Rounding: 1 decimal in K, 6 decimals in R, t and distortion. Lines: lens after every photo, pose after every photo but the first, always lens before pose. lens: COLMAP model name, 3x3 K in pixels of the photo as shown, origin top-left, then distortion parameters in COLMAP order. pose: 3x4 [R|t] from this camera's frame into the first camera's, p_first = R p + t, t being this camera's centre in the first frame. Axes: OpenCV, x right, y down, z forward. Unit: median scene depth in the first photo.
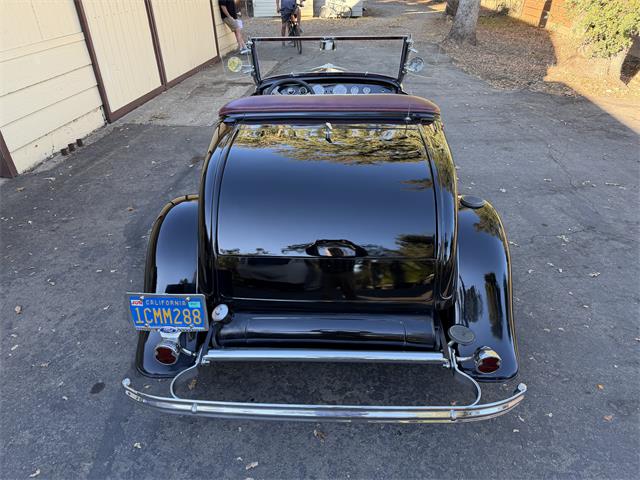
lens RADIAL K [[451.6, 0, 317.5], [0, 451.6, 241.5], [0, 0, 1]] dist [-0.000838, -0.001247]
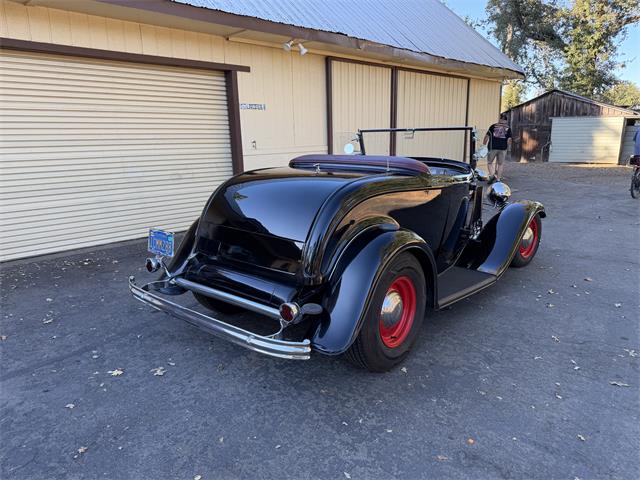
lens RADIAL K [[447.9, 0, 320.0], [0, 447.9, 240.0], [0, 0, 1]] dist [0.036922, -0.050974]
pose [[0.791185, 0.148775, -0.593206, 0.752326], [-0.316935, 0.929294, -0.189645, 0.186723], [0.523048, 0.338052, 0.782395, -0.003302]]
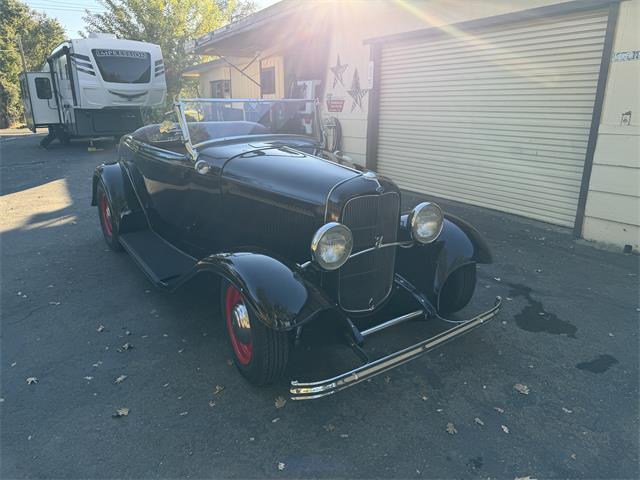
lens RADIAL K [[447.9, 0, 320.0], [0, 447.9, 240.0], [0, 0, 1]] dist [0.036922, -0.050974]
pose [[-0.780056, 0.200161, -0.592831, 0.714738], [-0.305992, 0.704401, 0.640459, -1.143083], [0.545786, 0.680995, -0.488225, 2.220666]]
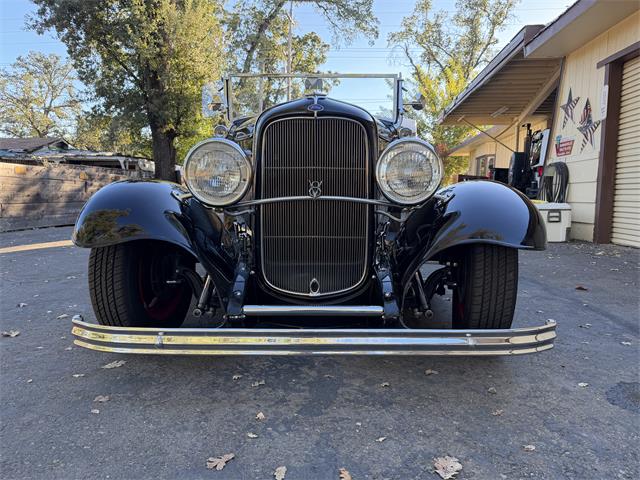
lens RADIAL K [[451.8, 0, 319.6], [0, 451.8, 234.0], [0, 0, 1]] dist [0.005793, -0.002630]
pose [[-0.998348, 0.018756, -0.054317, 0.089128], [-0.016609, 0.810707, 0.585216, -0.902483], [0.055011, 0.585151, -0.809056, 2.398358]]
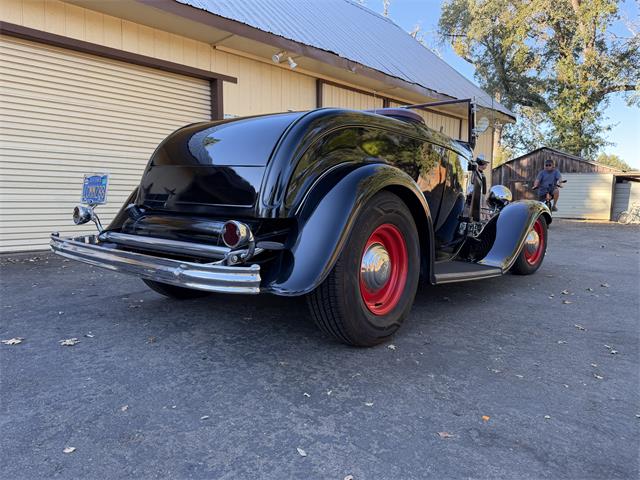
lens RADIAL K [[449.9, 0, 320.3], [0, 449.9, 237.6], [0, 0, 1]] dist [0.026019, -0.036555]
pose [[0.797932, 0.089296, -0.596096, 0.692983], [-0.338253, 0.884896, -0.320225, 0.330291], [0.498889, 0.457149, 0.736291, 0.266977]]
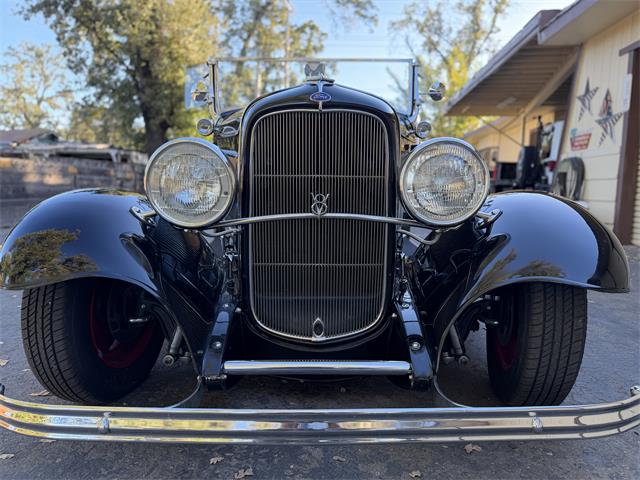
lens RADIAL K [[454.3, 0, 319.3], [0, 454.3, 240.3], [0, 0, 1]] dist [-0.002474, -0.003387]
pose [[-0.998143, 0.020105, -0.057494, 0.088602], [-0.019183, 0.792136, 0.610043, -0.846995], [0.057807, 0.610014, -0.790279, 2.251347]]
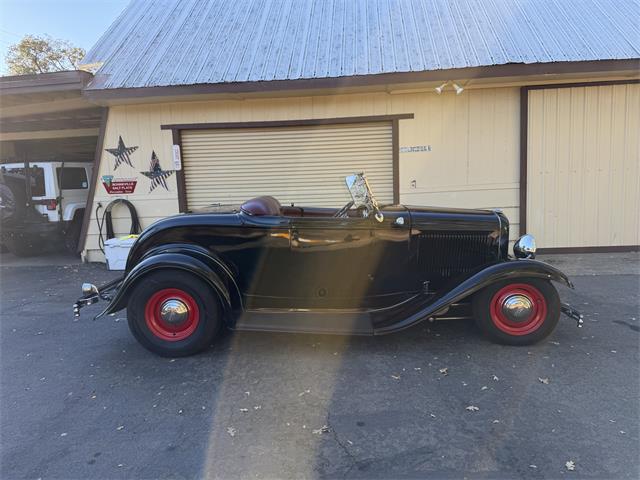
lens RADIAL K [[447.9, 0, 320.0], [0, 447.9, 240.0], [0, 0, 1]] dist [0.036922, -0.050974]
pose [[0.032214, 0.149334, -0.988262, 1.627248], [-0.481556, 0.868761, 0.115579, -0.468958], [0.875823, 0.472180, 0.099899, 1.069184]]
